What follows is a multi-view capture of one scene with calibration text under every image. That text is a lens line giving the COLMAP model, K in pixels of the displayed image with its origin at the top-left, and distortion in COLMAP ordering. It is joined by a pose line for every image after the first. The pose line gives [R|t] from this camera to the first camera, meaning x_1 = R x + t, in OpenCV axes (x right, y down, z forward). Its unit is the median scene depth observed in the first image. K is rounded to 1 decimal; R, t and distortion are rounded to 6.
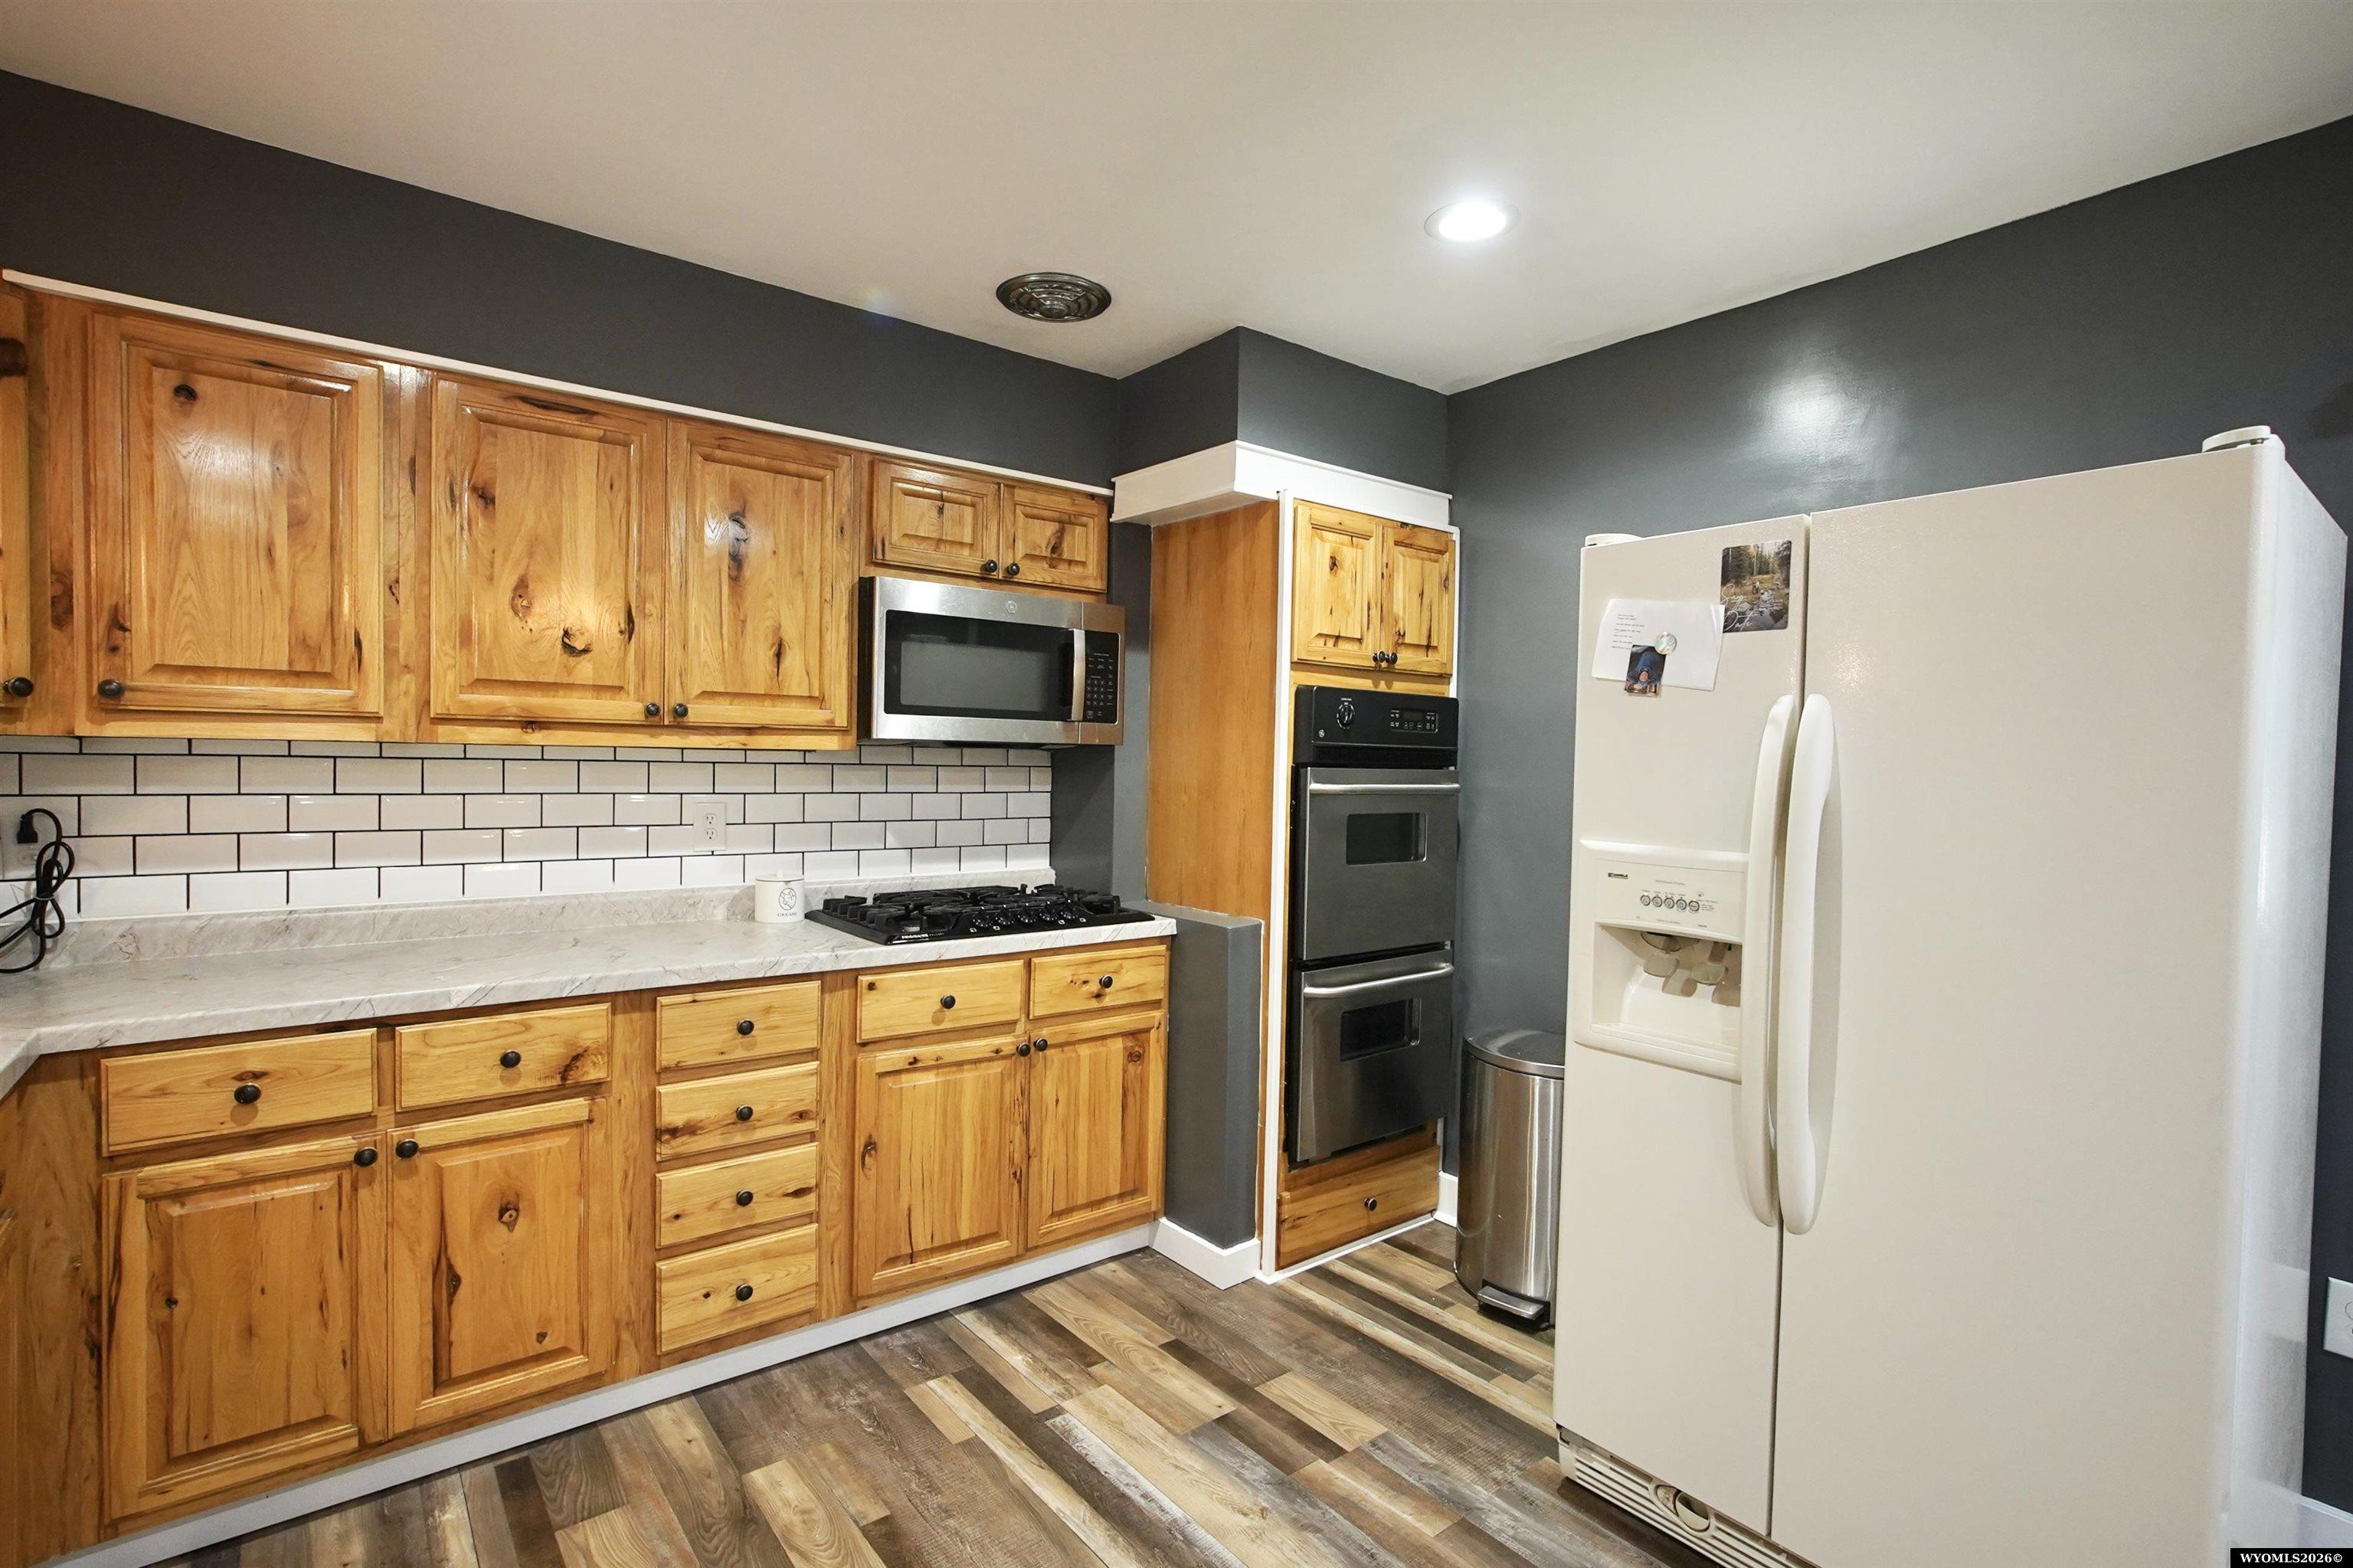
lens RADIAL K [[1091.6, 0, 1180.2], [0, 1091.6, 783.9], [0, 0, 1]] dist [-0.020619, 0.009226]
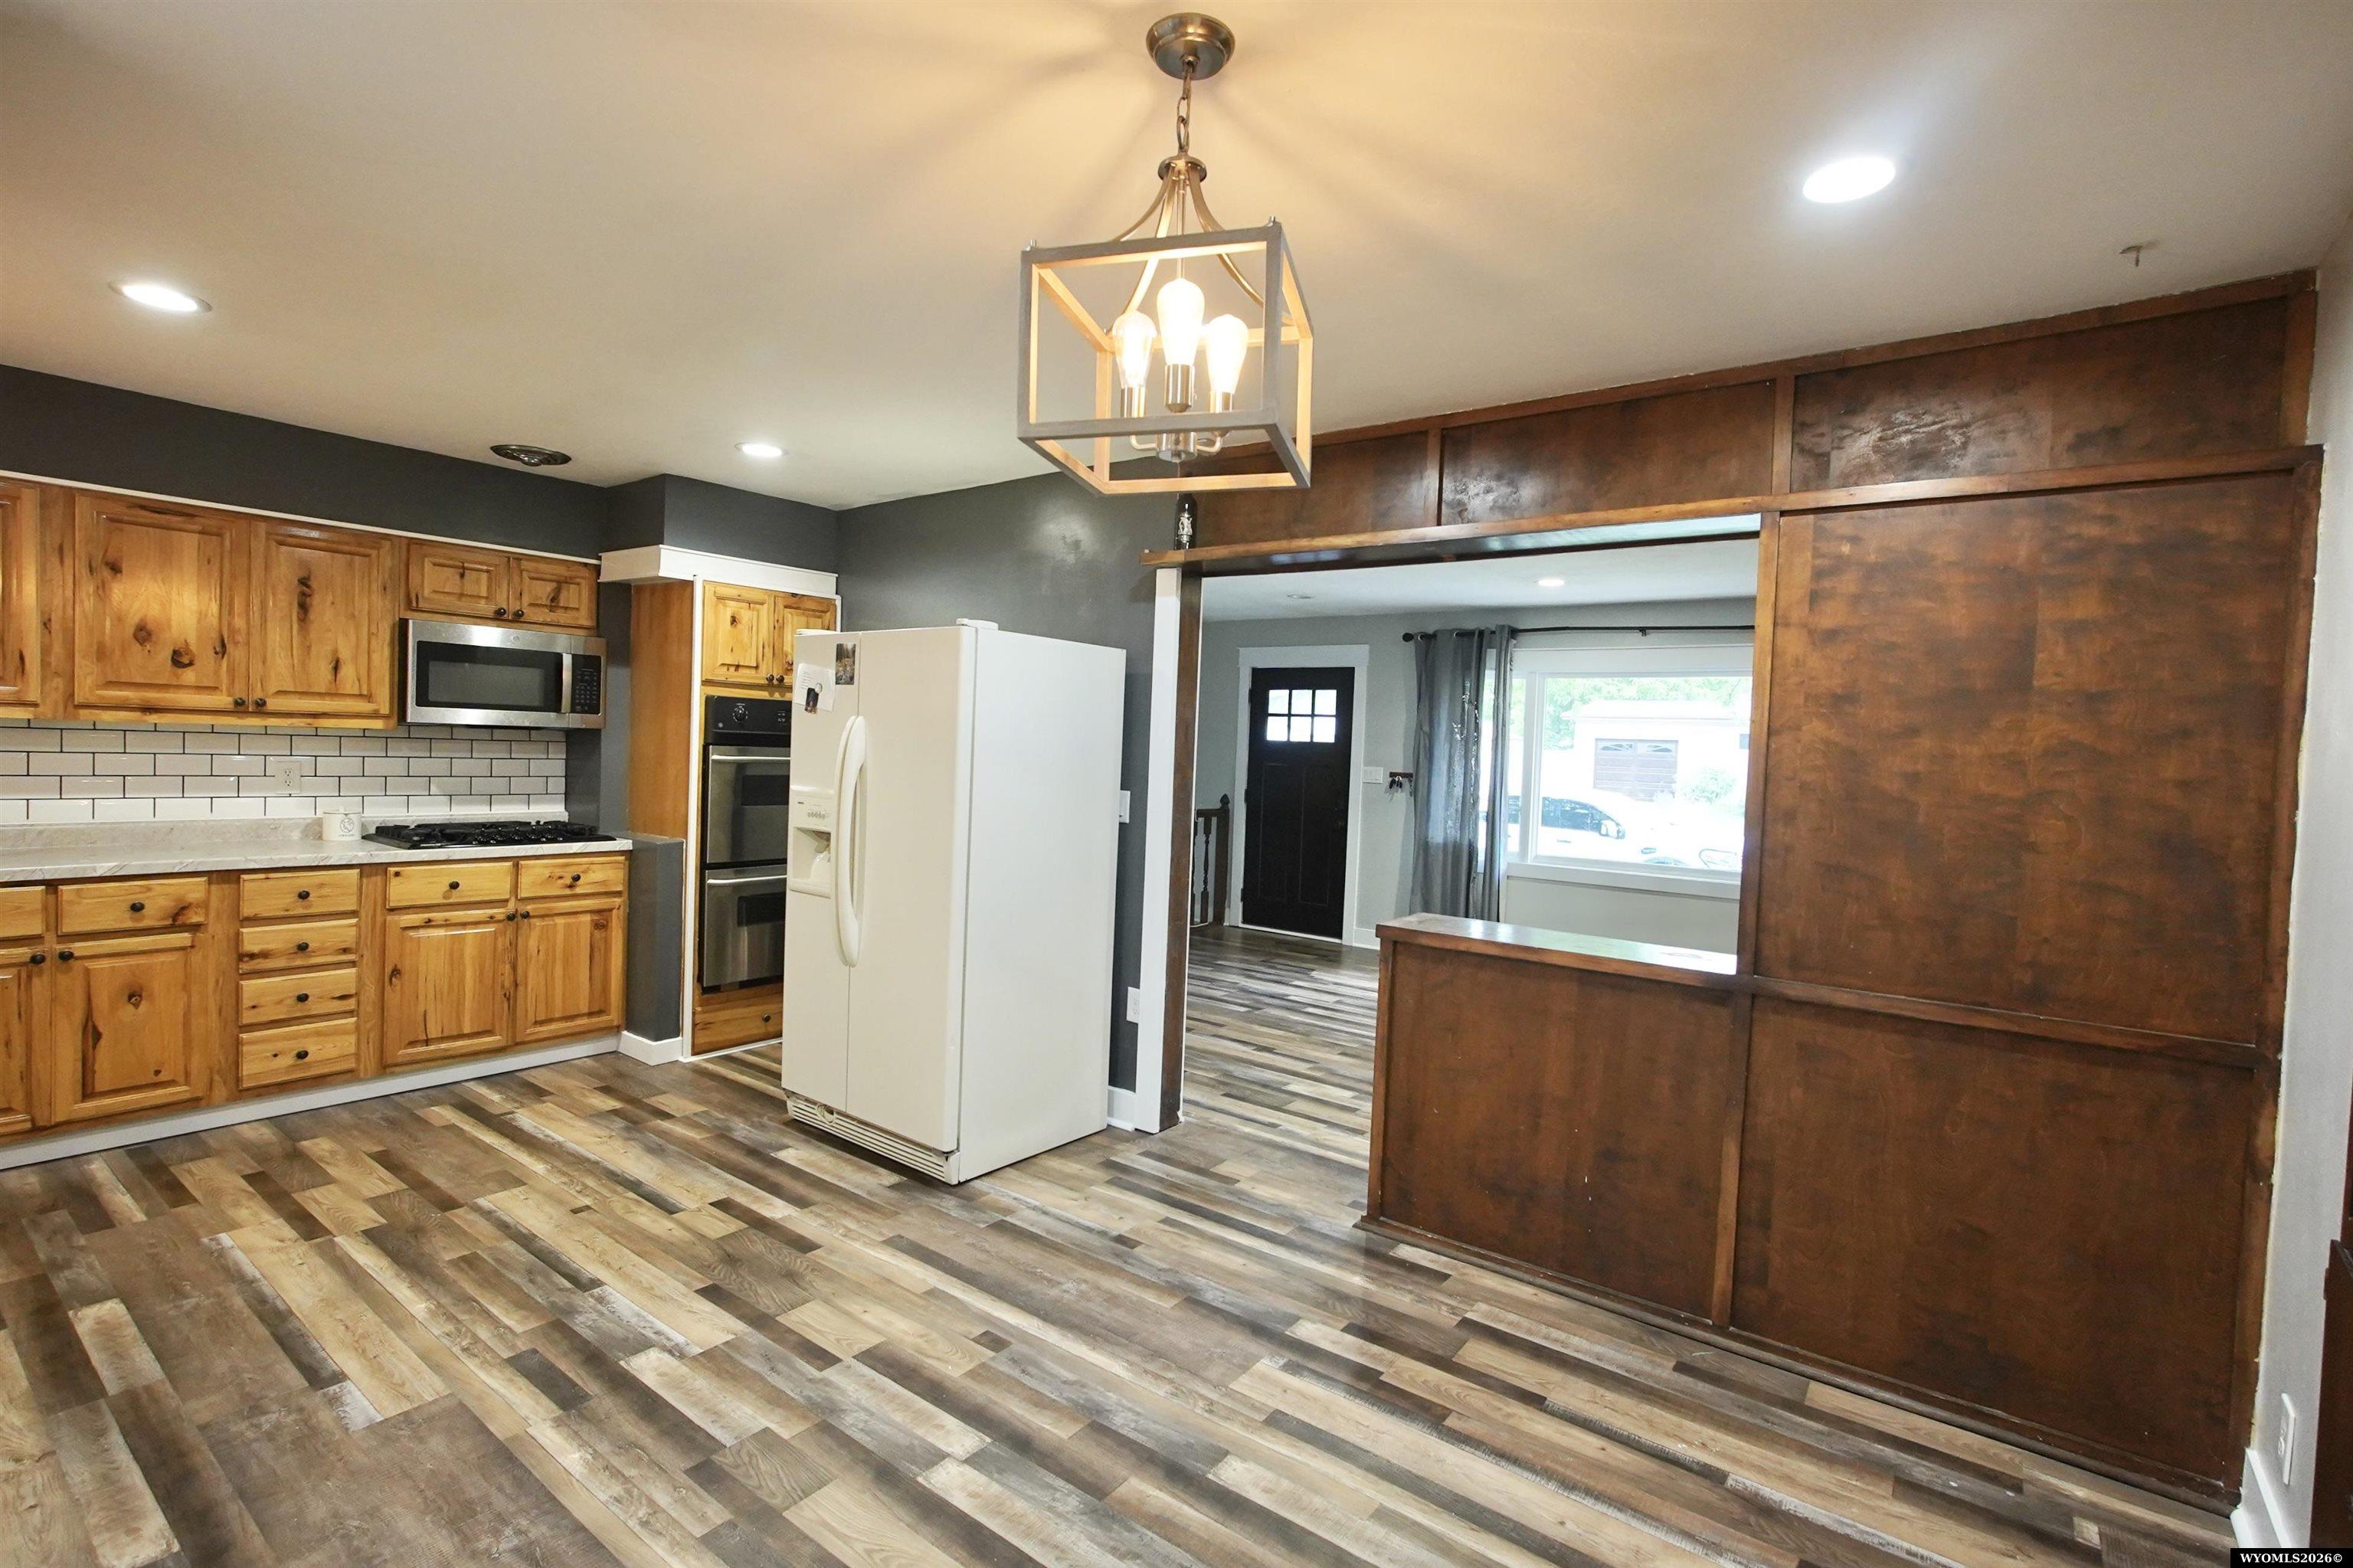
lens RADIAL K [[1091.6, 0, 1188.6], [0, 1091.6, 782.4], [0, 0, 1]] dist [-0.020619, 0.009226]
pose [[0.969645, 0.010690, 0.244283, 0.464231], [-0.015010, 0.999762, 0.015830, 0.003767], [-0.244056, -0.019016, 0.969575, -0.852617]]
